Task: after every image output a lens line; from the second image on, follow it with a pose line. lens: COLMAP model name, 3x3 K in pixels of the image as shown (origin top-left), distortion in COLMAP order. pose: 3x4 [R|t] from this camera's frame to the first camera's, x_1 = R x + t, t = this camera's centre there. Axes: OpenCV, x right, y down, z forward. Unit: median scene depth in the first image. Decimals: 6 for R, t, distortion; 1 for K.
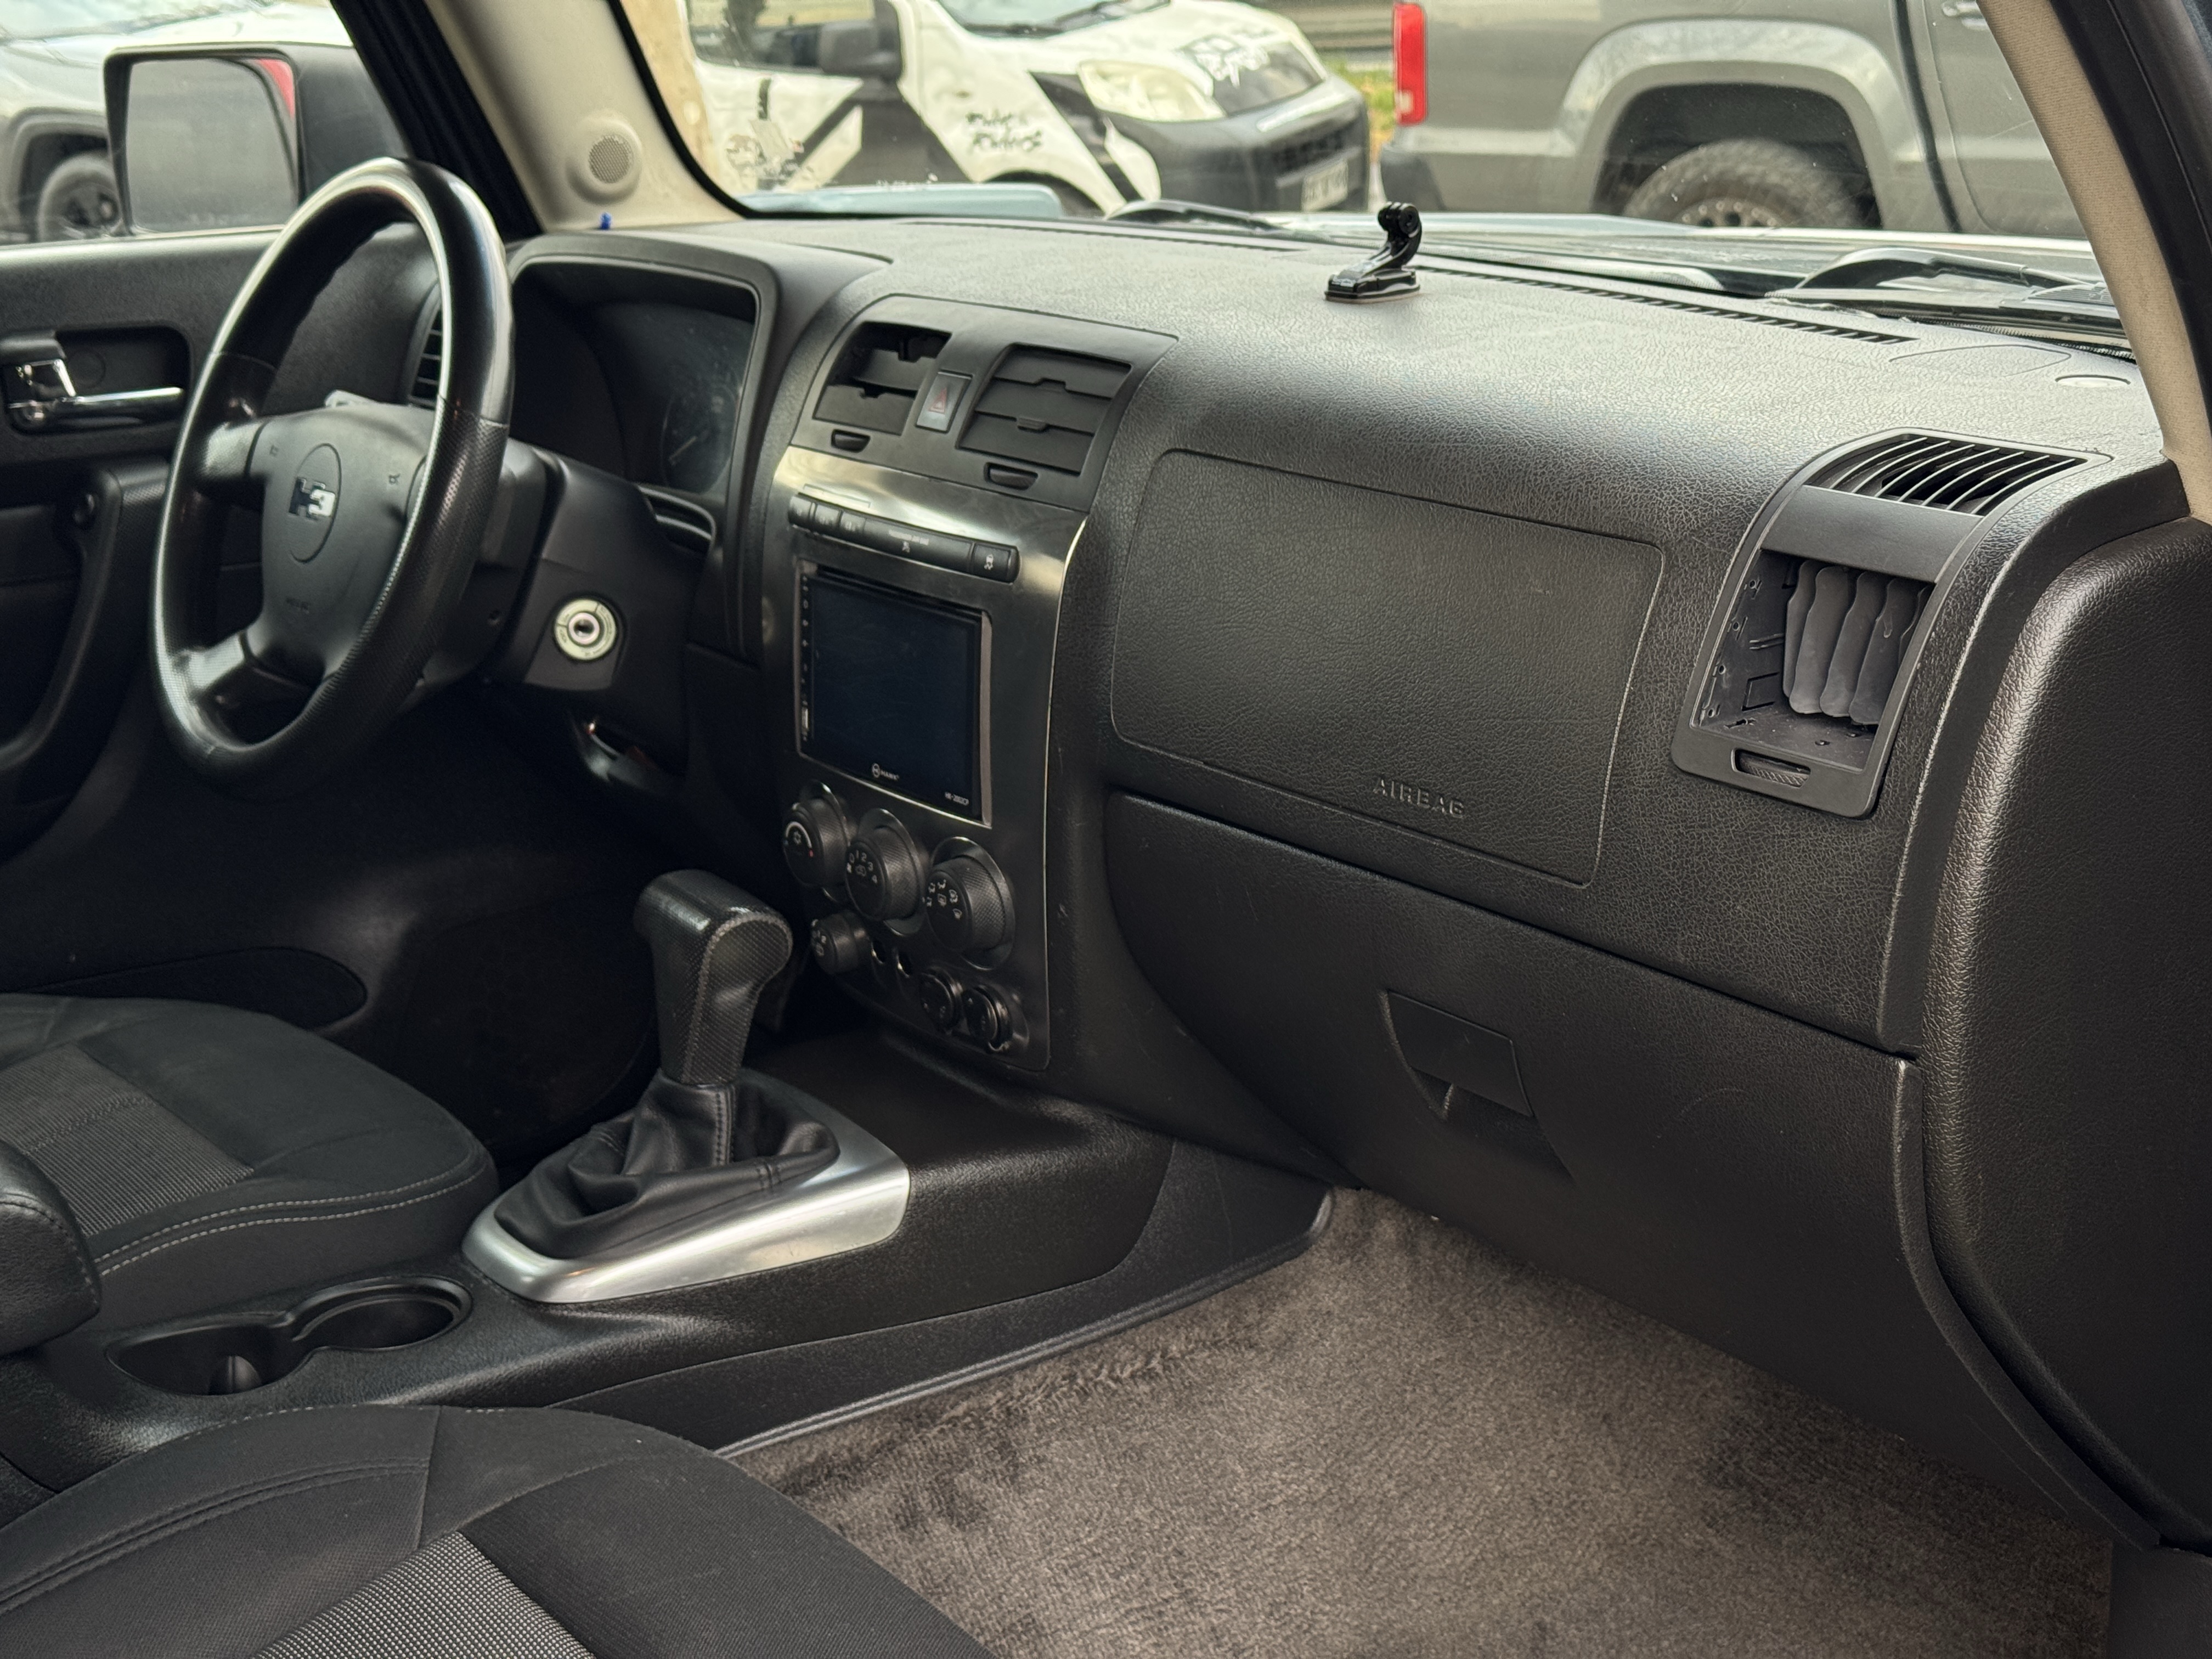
lens RADIAL K [[3113.6, 0, 1106.0], [0, 3113.6, 829.5], [0, 0, 1]] dist [0.121466, -0.009115]
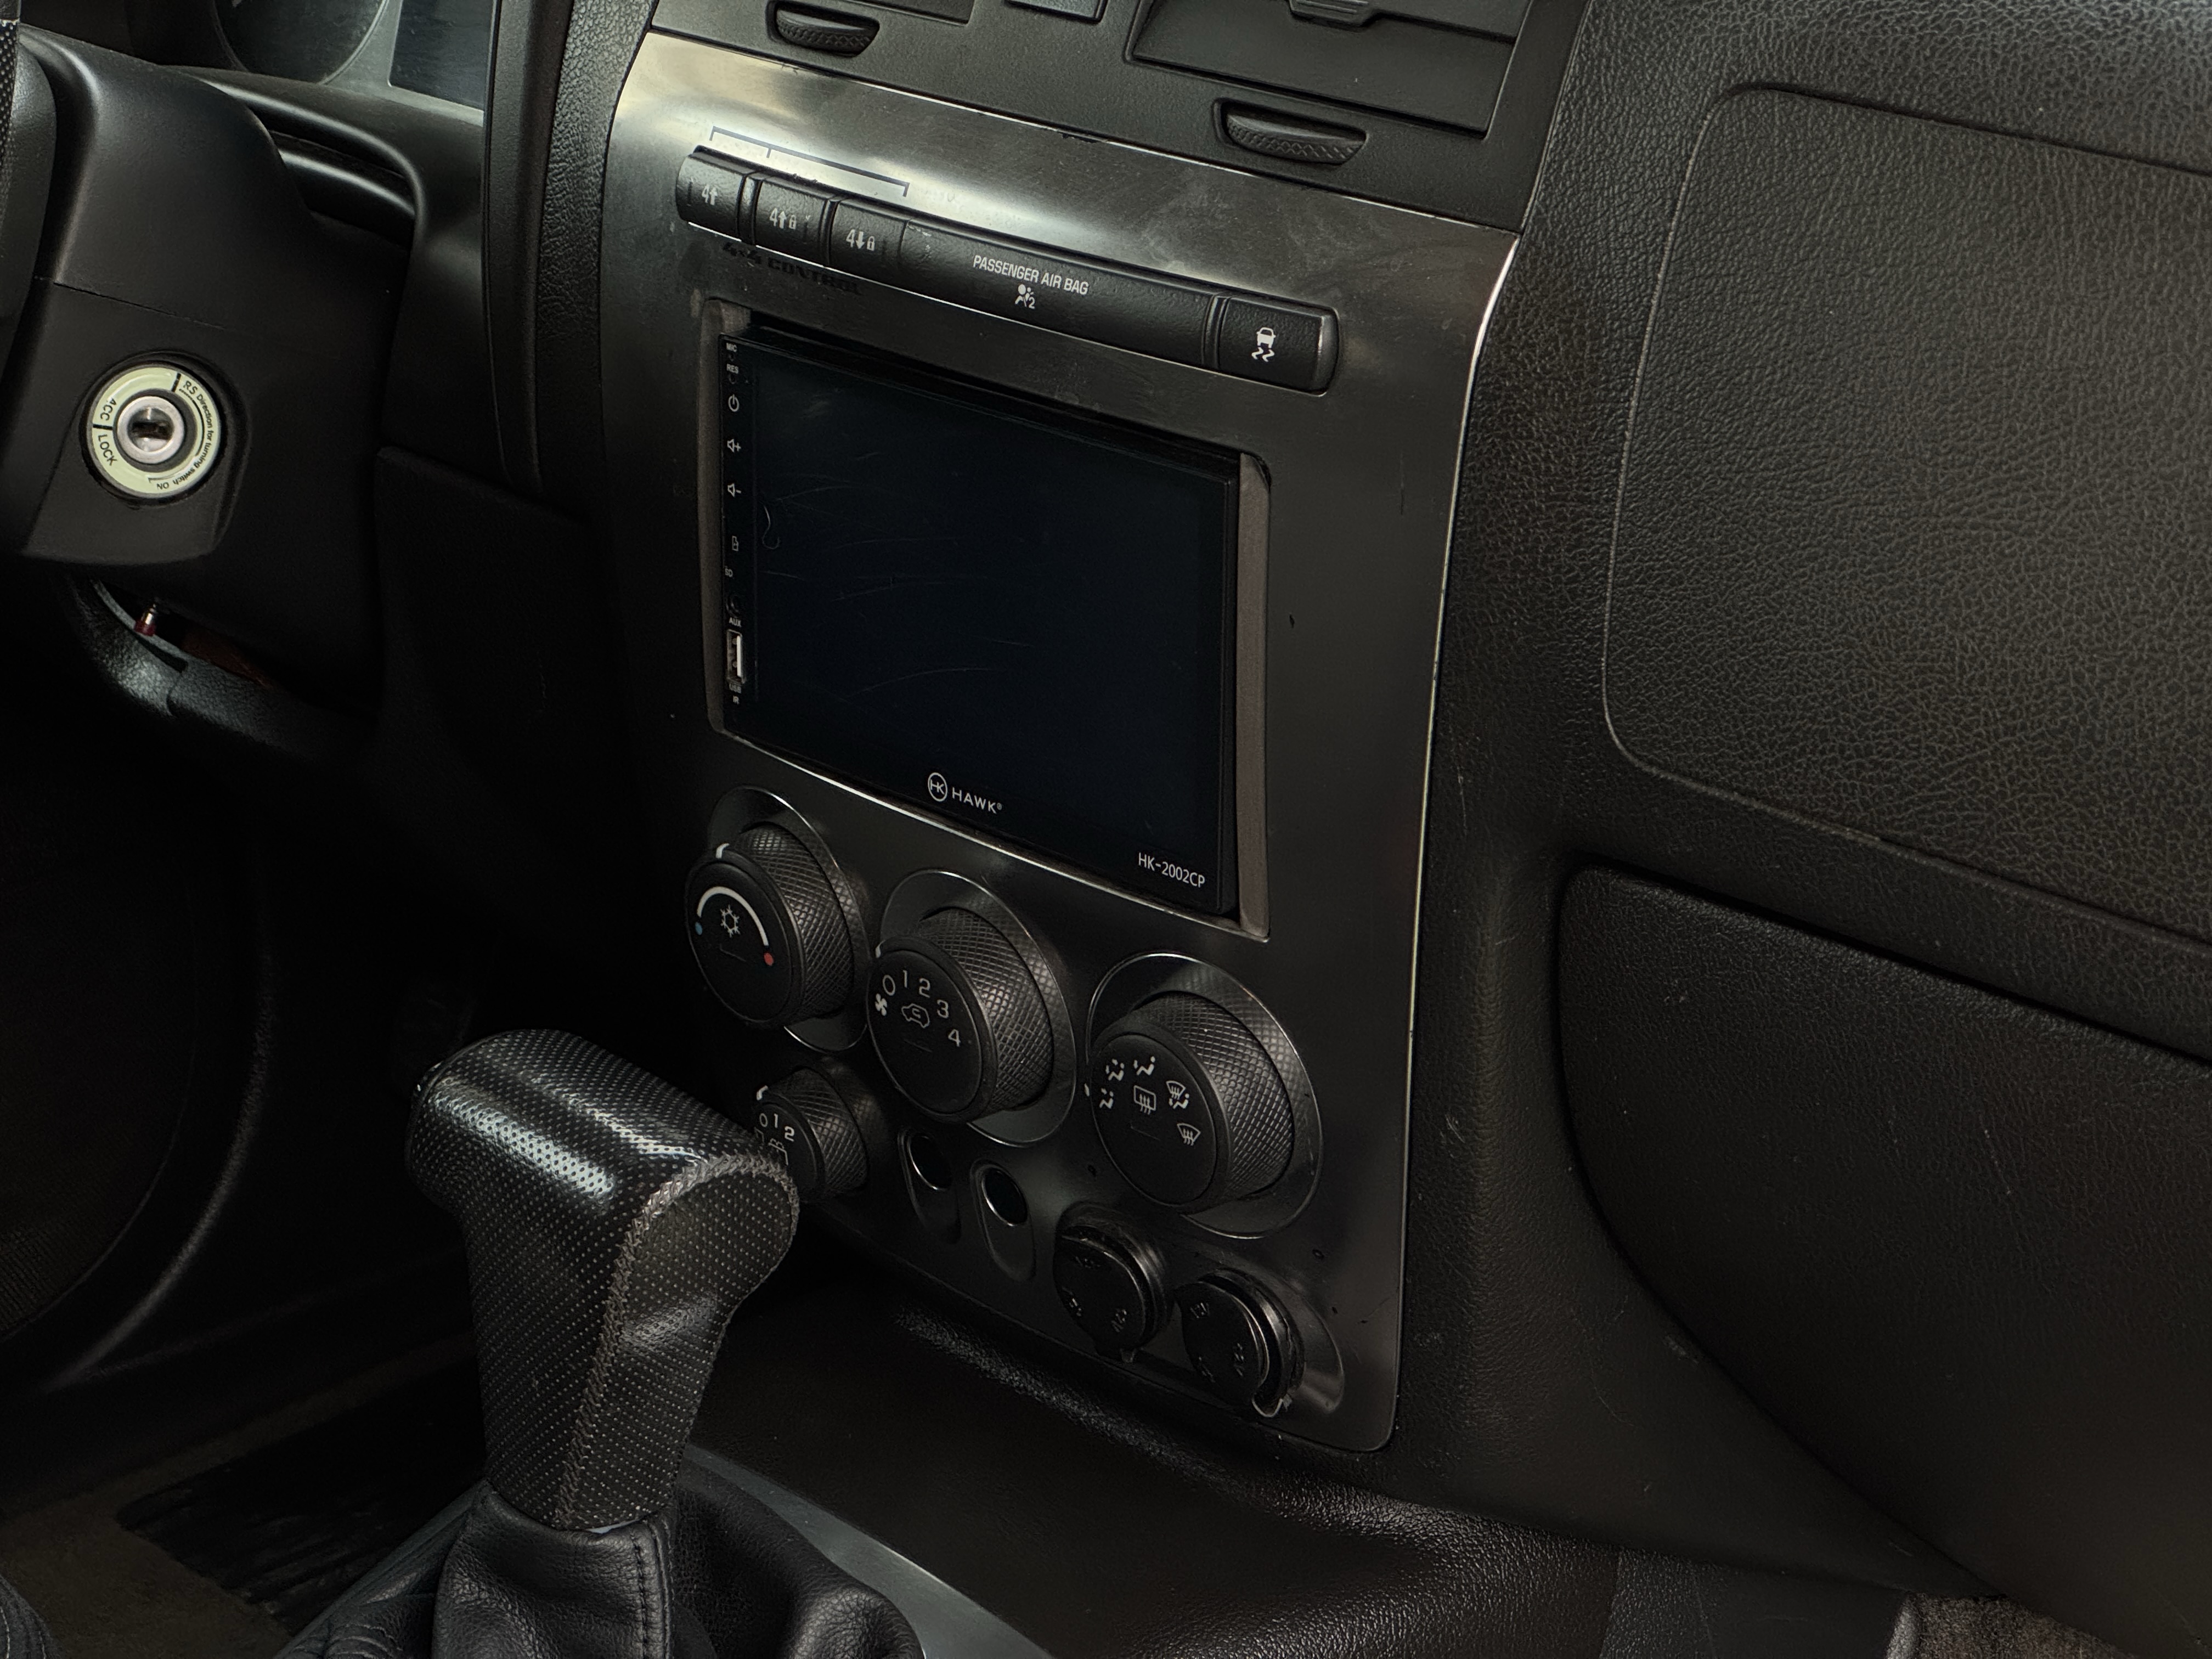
lens RADIAL K [[4957.6, 0, 1106.0], [0, 4957.6, 829.5], [0, 0, 1]] dist [0.038070, 0.707932]
pose [[0.990913, -0.057720, 0.121494, -0.137067], [0.044805, 0.993305, 0.106477, -0.087537], [-0.126826, -0.100066, 0.986865, 0.303453]]
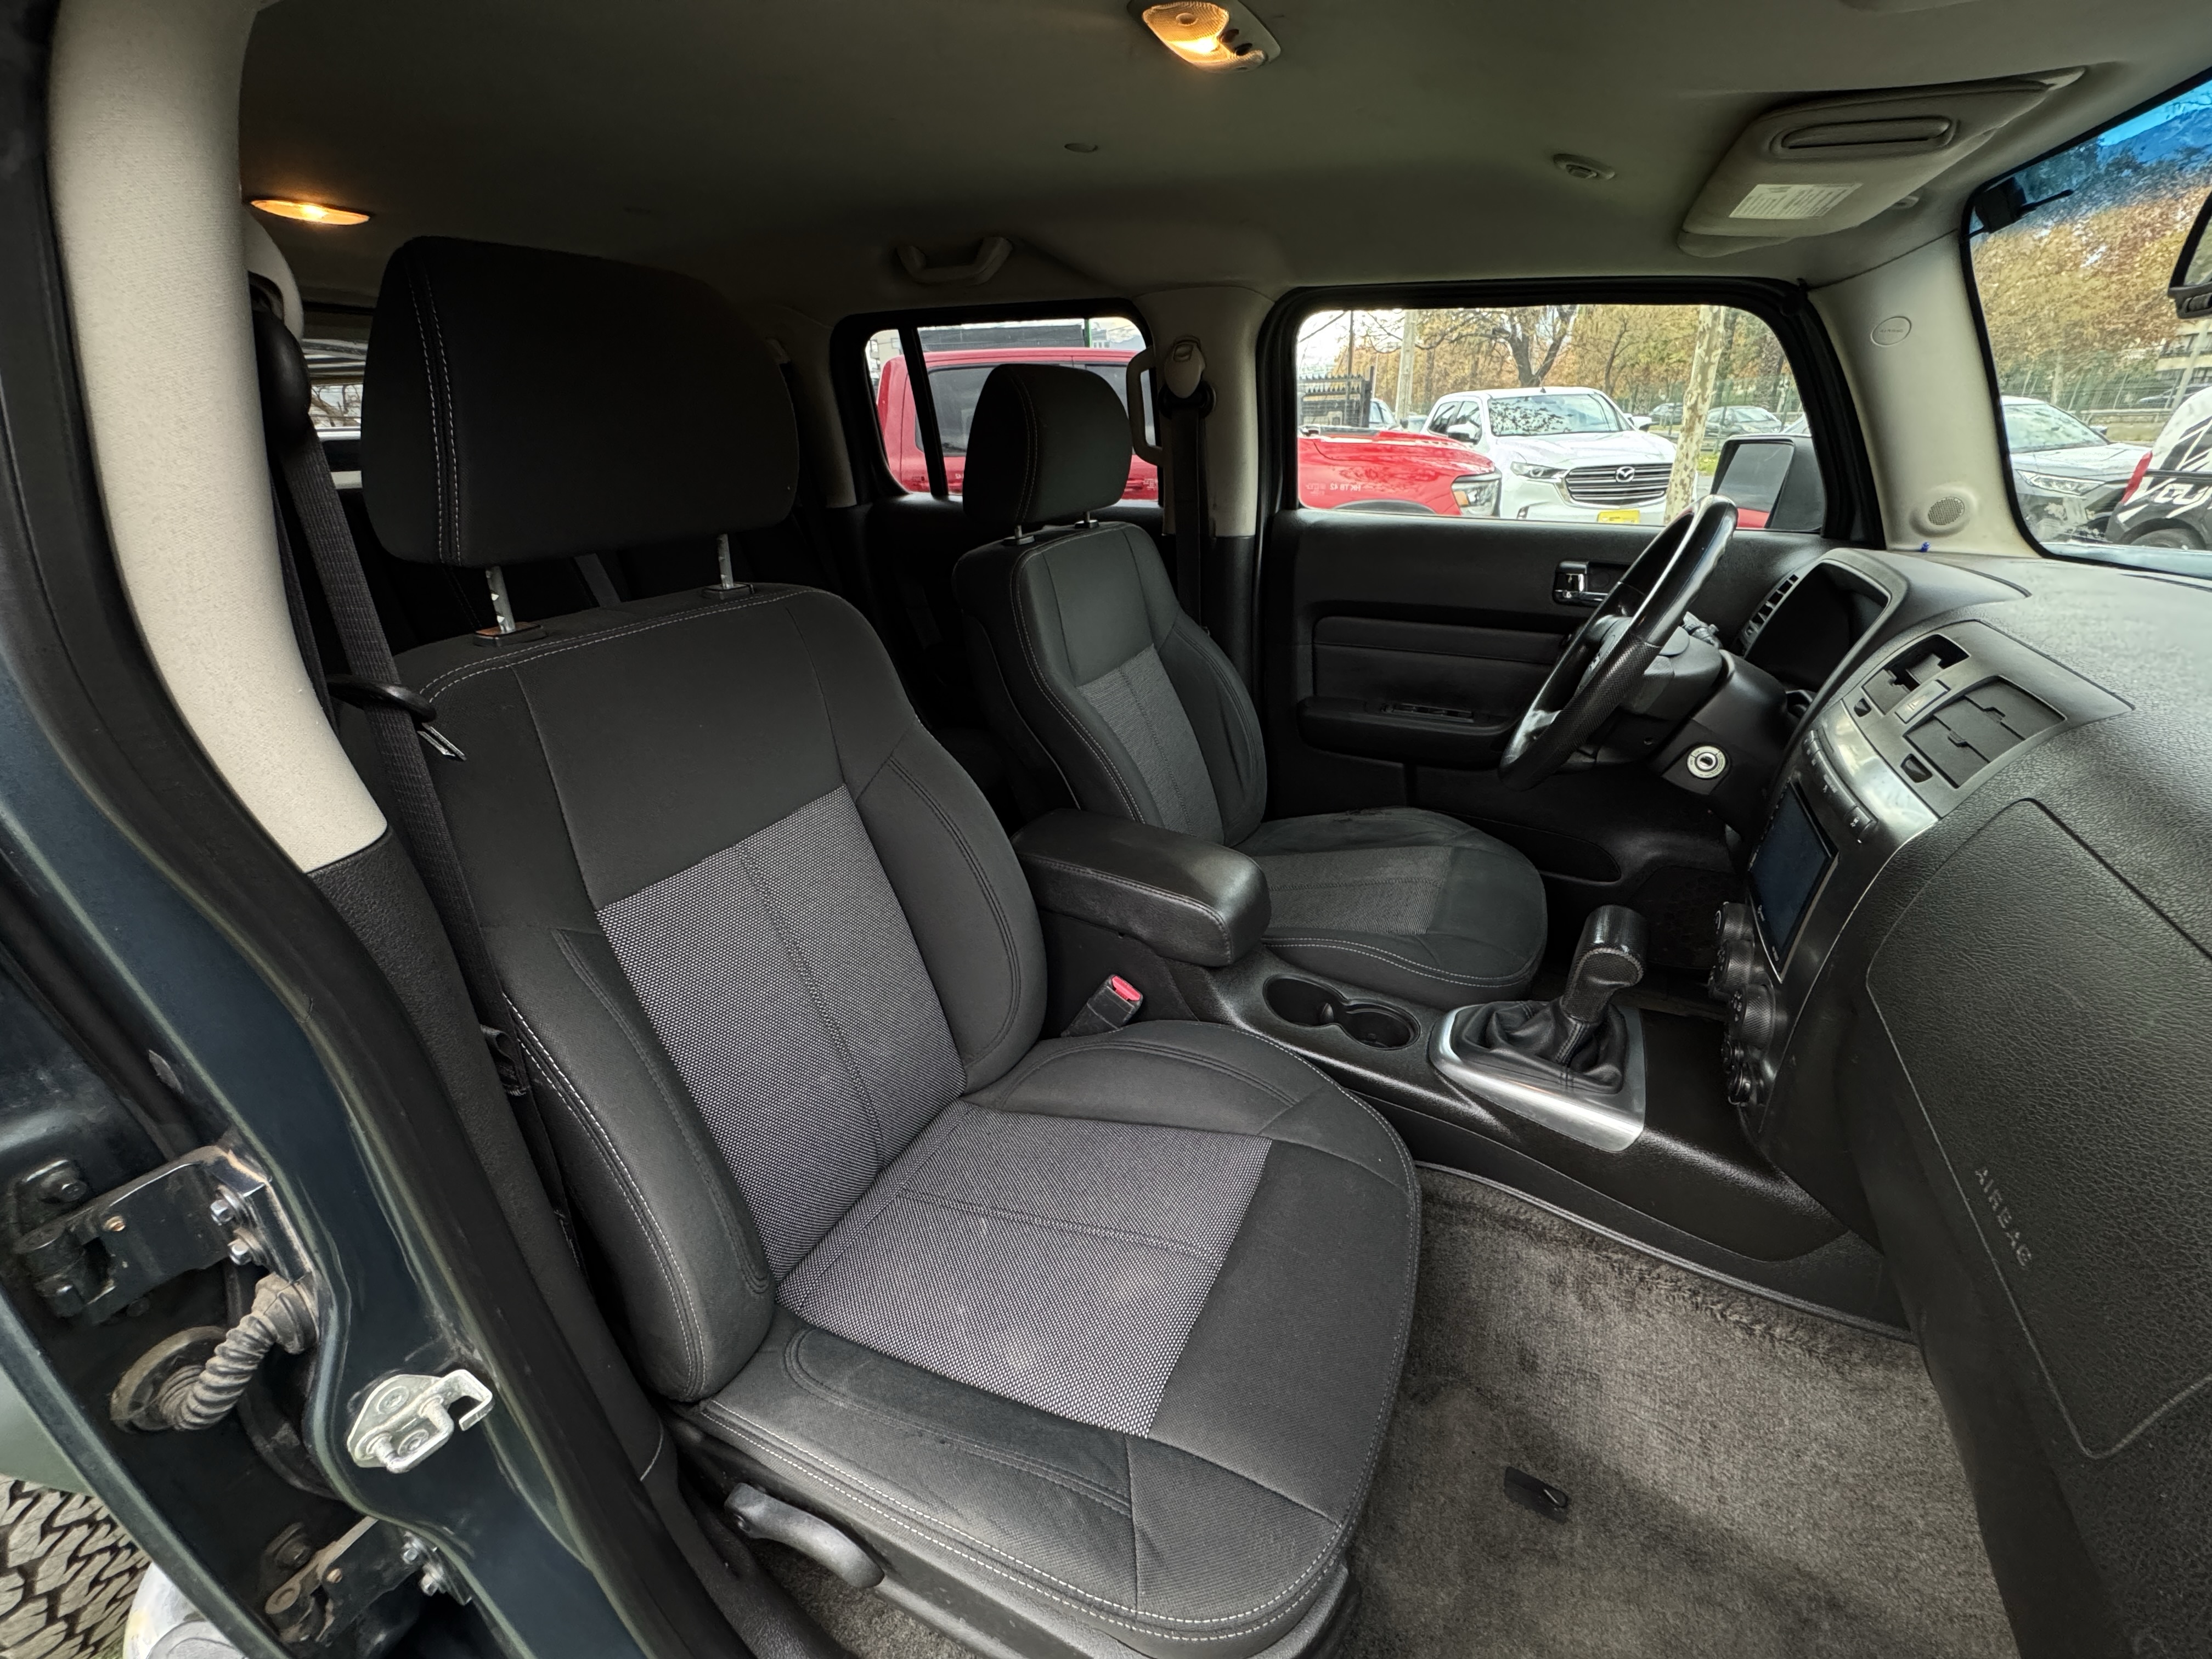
lens RADIAL K [[879.4, 0, 1106.0], [0, 879.4, 829.5], [0, 0, 1]] dist [-0.000686, -0.000175]
pose [[0.462596, 0.399591, -0.791411, 0.113933], [-0.255886, 0.914856, 0.312349, -0.112805], [0.848839, 0.058020, 0.525459, 0.477186]]
